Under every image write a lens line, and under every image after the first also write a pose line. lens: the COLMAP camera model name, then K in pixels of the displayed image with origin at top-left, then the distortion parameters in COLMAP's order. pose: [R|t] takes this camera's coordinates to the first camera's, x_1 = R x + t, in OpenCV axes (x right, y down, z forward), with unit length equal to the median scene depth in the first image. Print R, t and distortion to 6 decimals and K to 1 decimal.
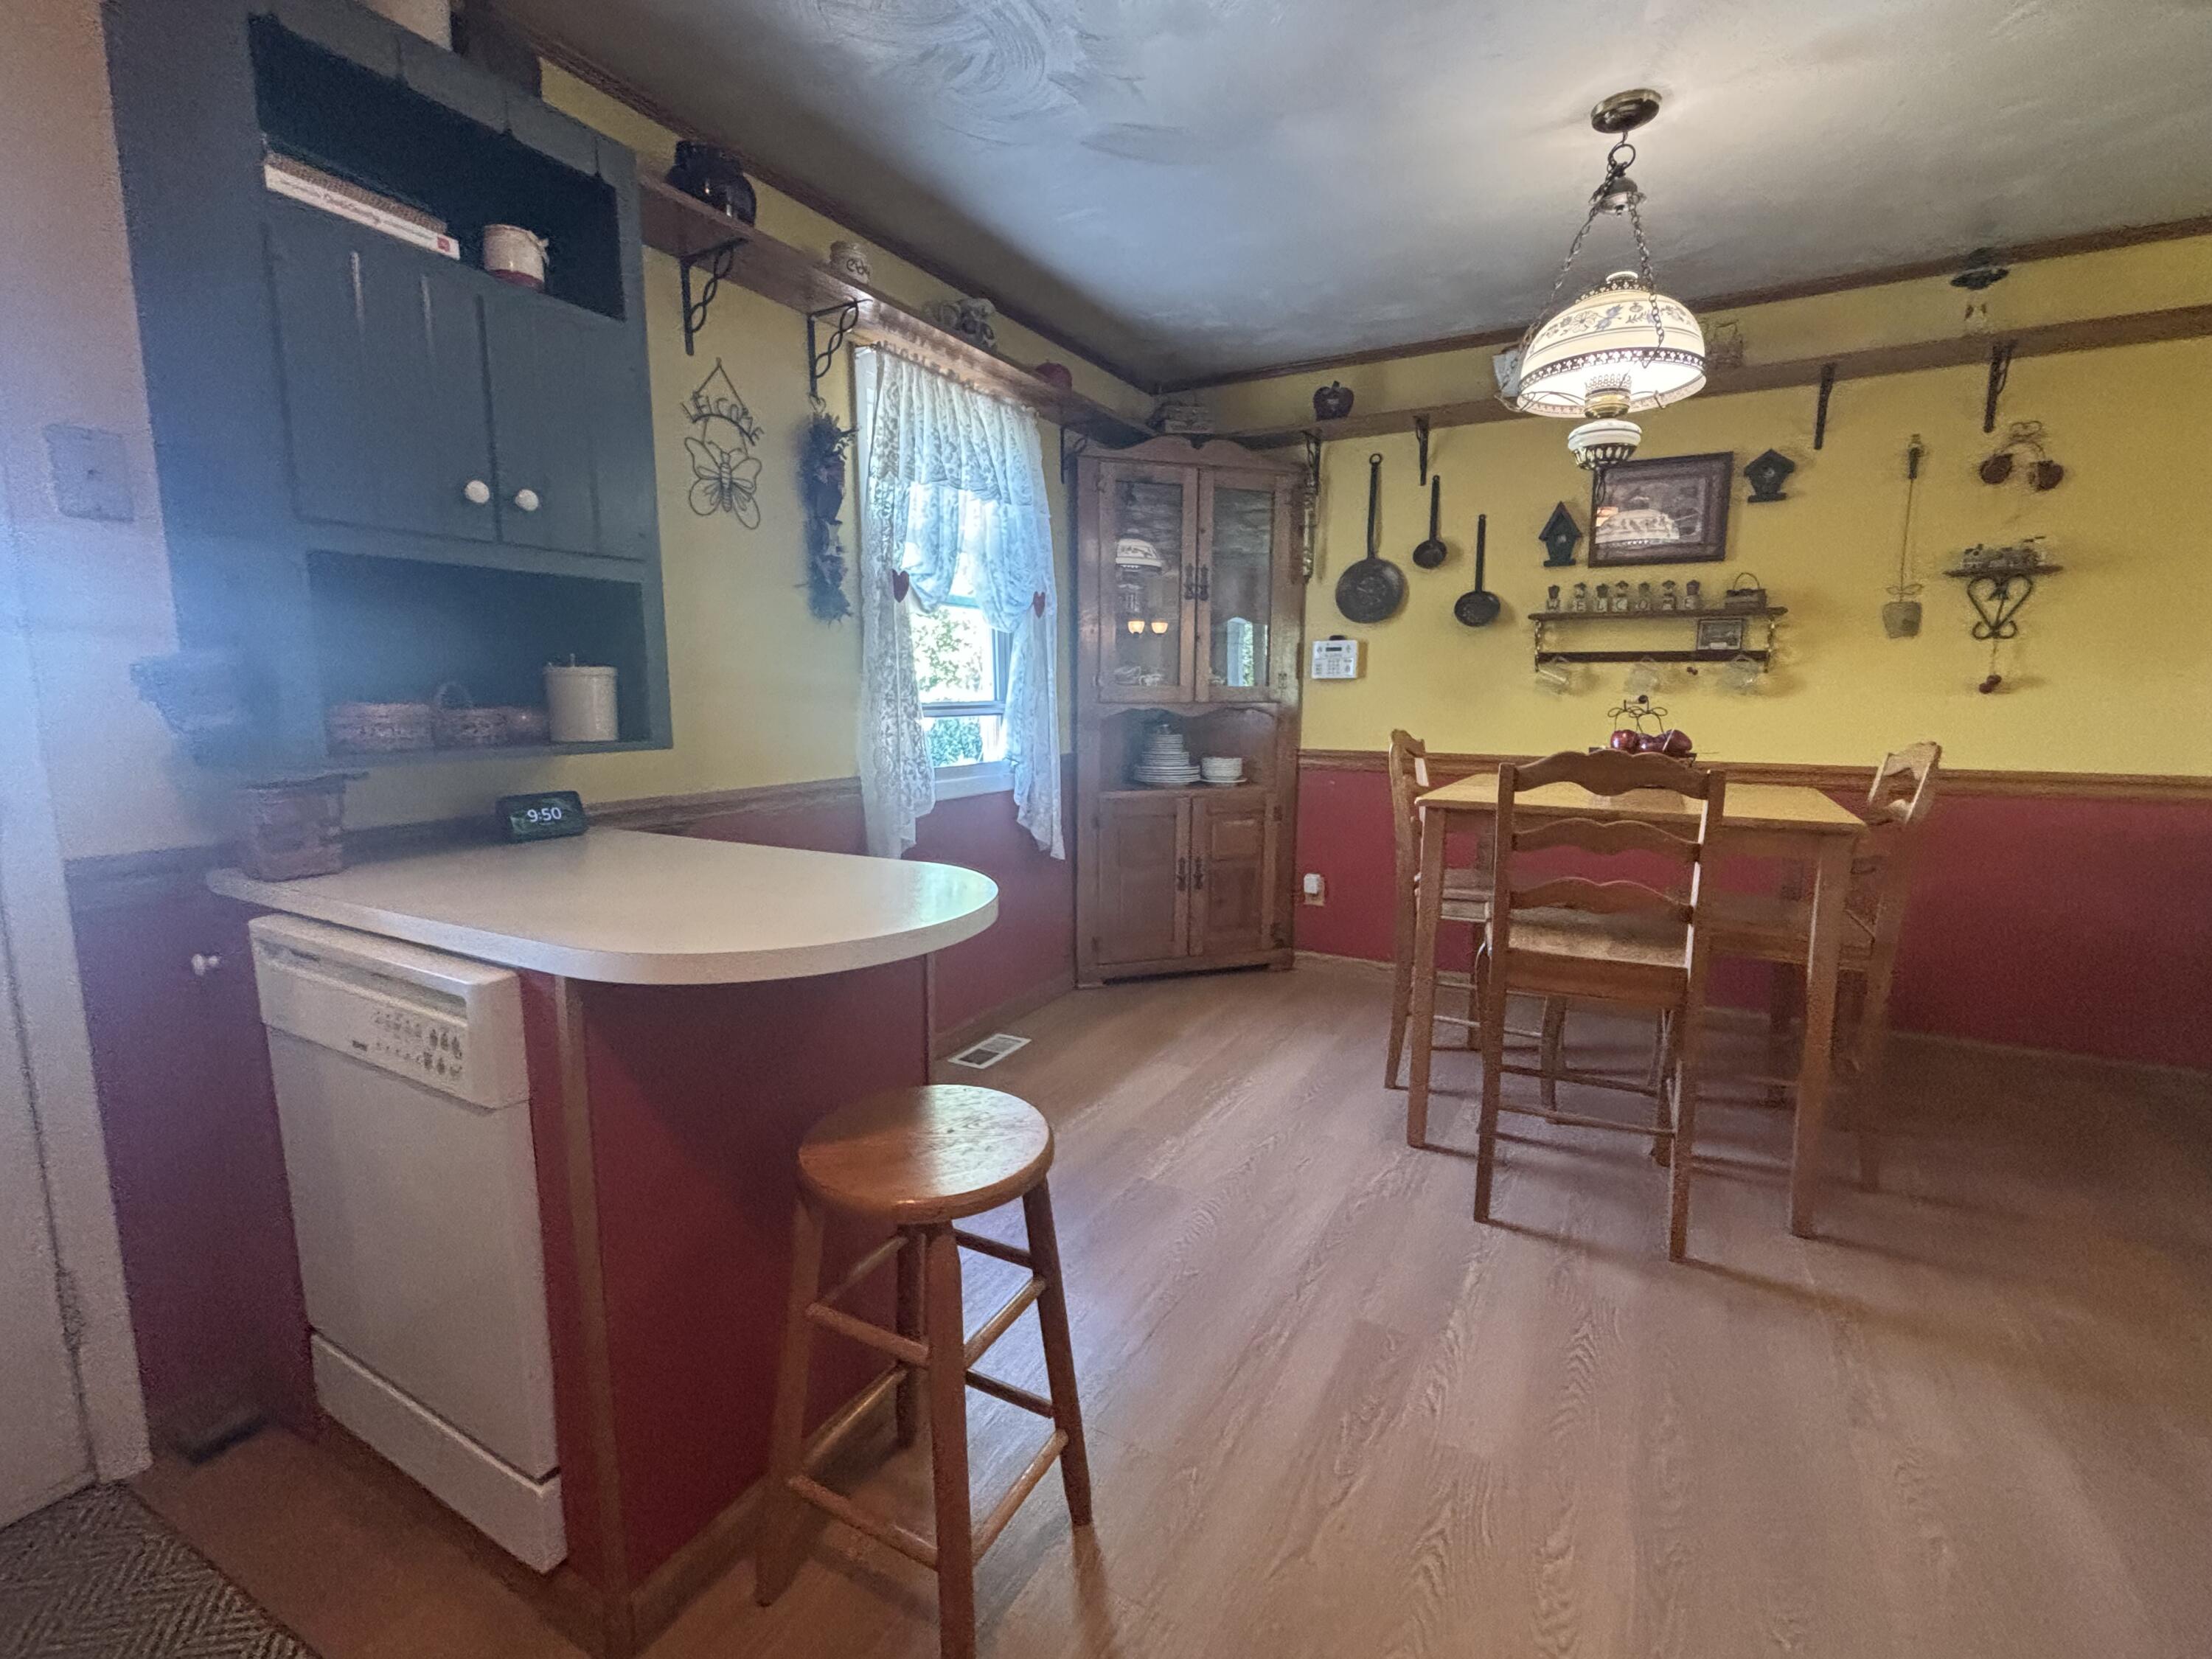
lens RADIAL K [[973.5, 0, 1105.8], [0, 973.5, 824.7], [0, 0, 1]] dist [-0.002725, 0.000484]
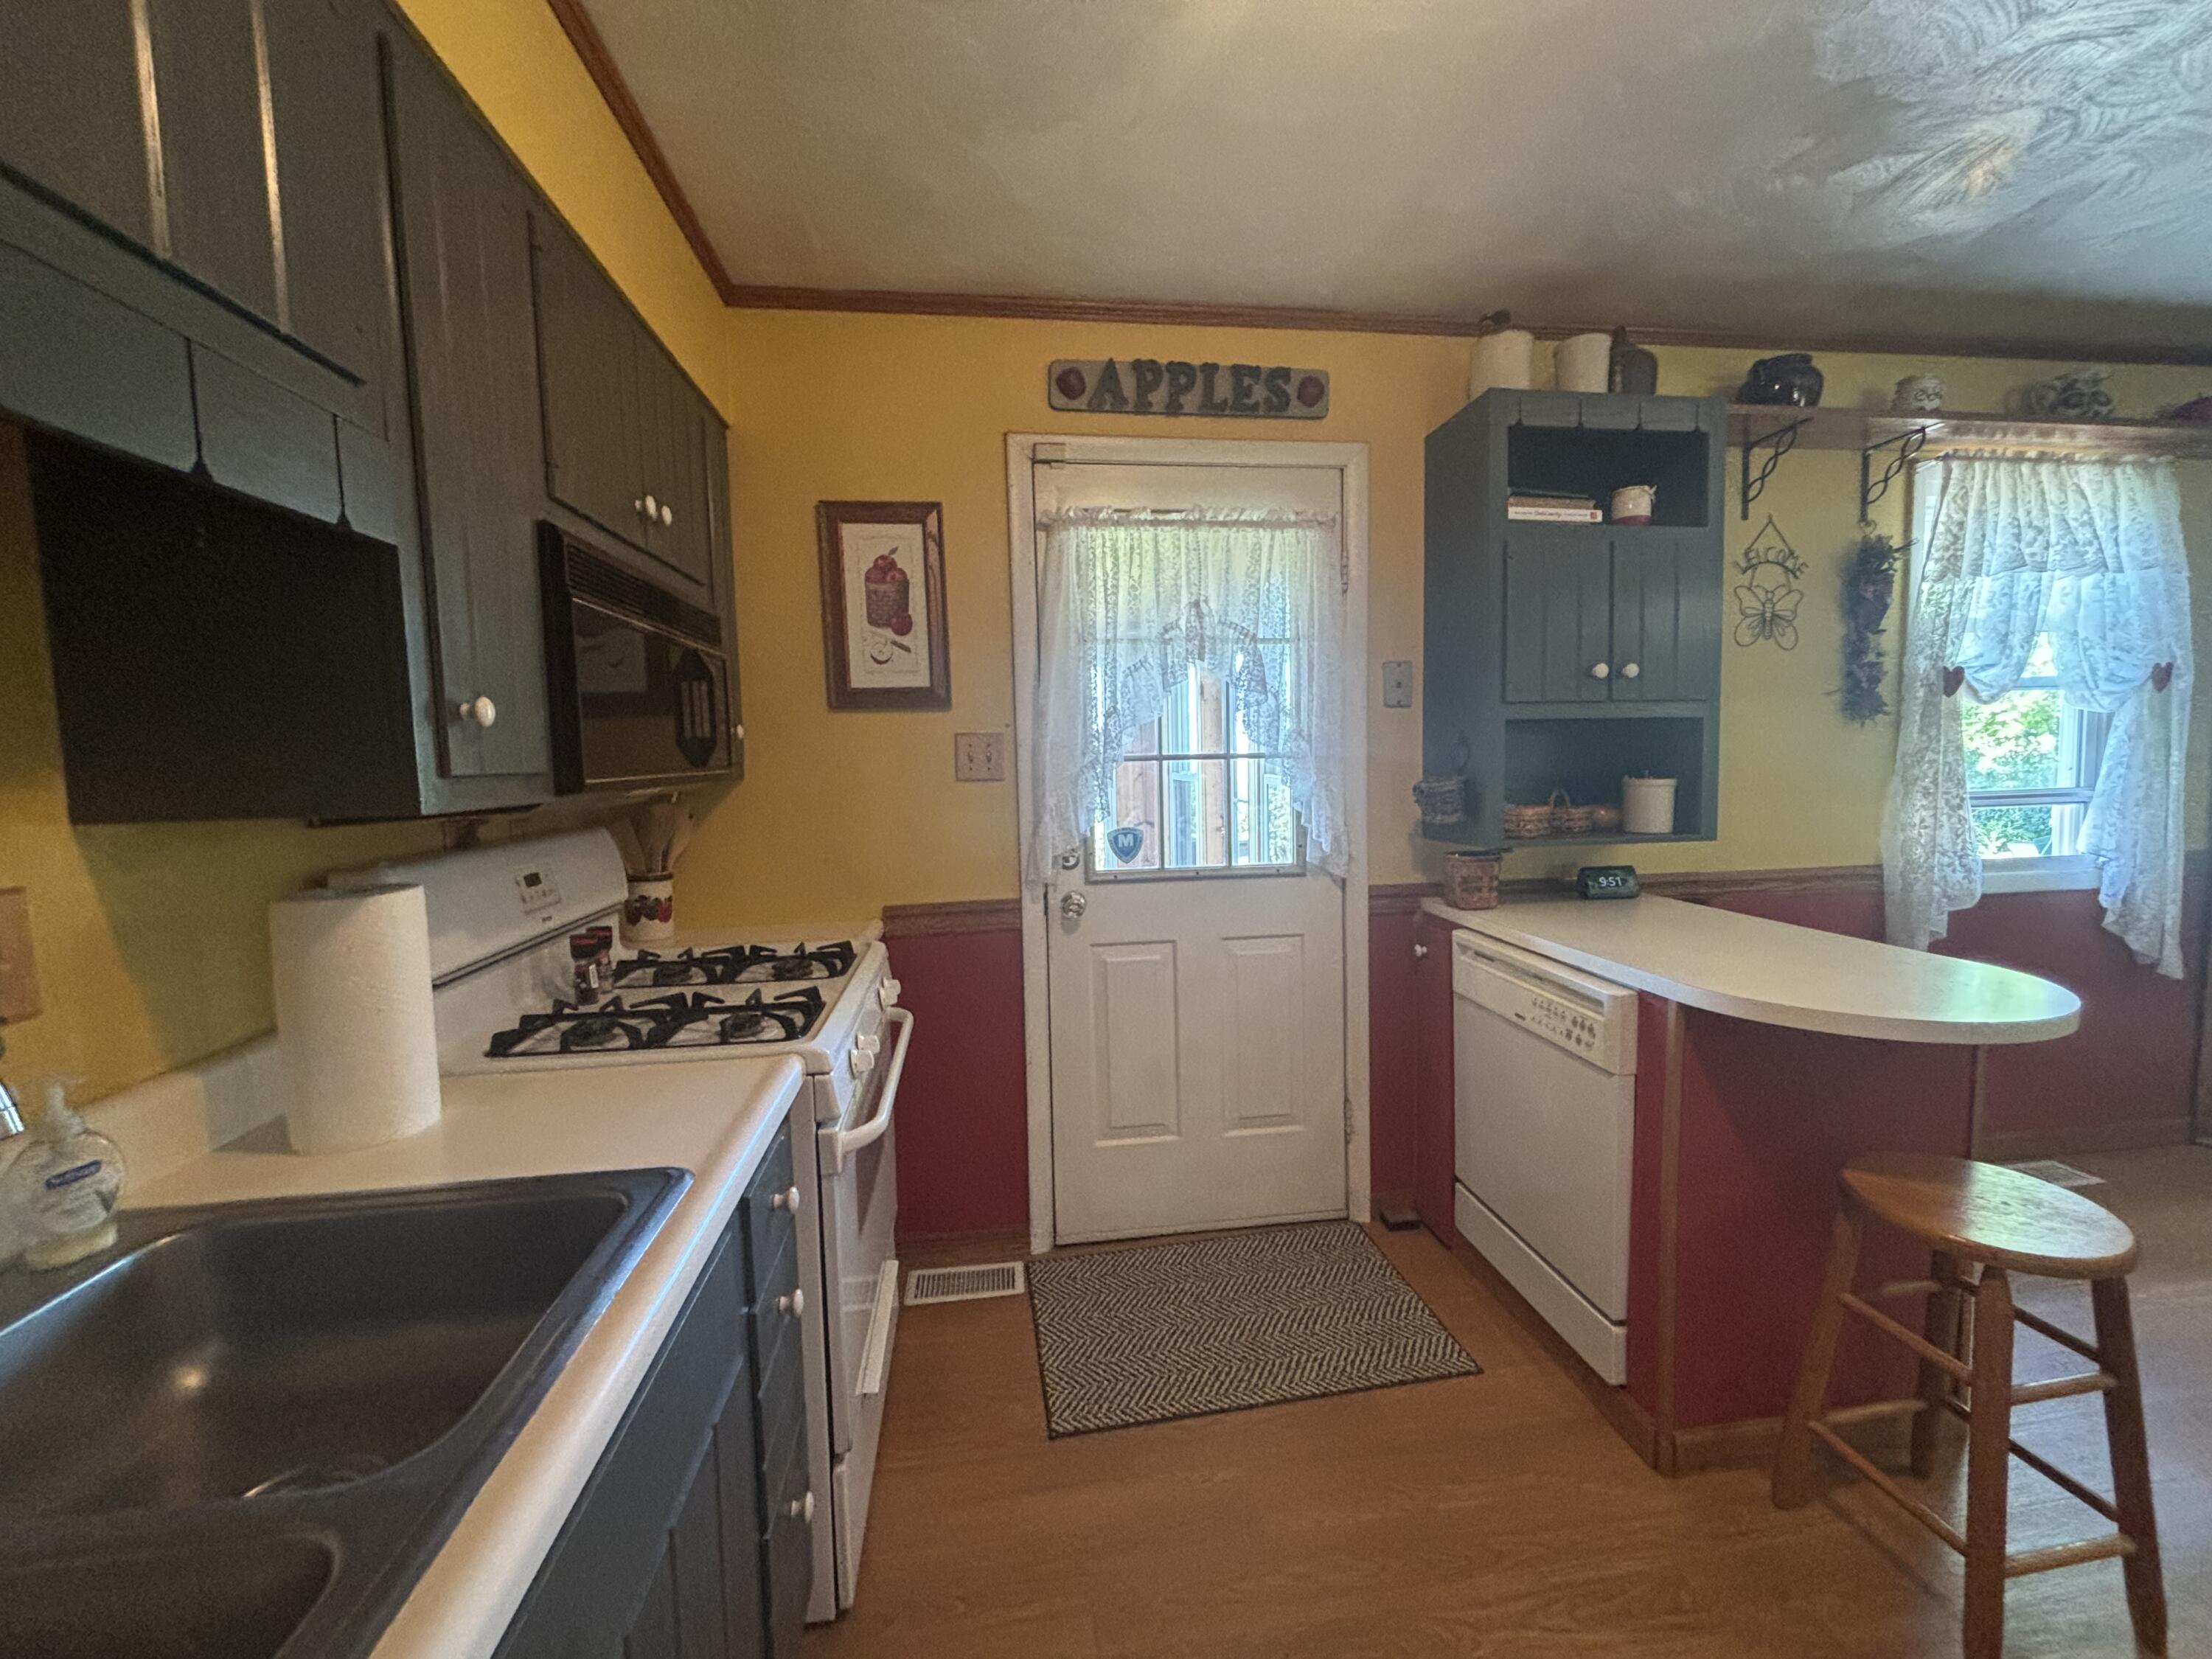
lens RADIAL K [[898.9, 0, 1106.9], [0, 898.9, 825.7], [0, 0, 1]] dist [0.000044, 0.000430]
pose [[0.601785, 0.051037, -0.797026, 0.019730], [-0.087146, 0.996194, -0.002008, -0.026858], [0.793890, 0.070666, 0.603941, -0.389593]]
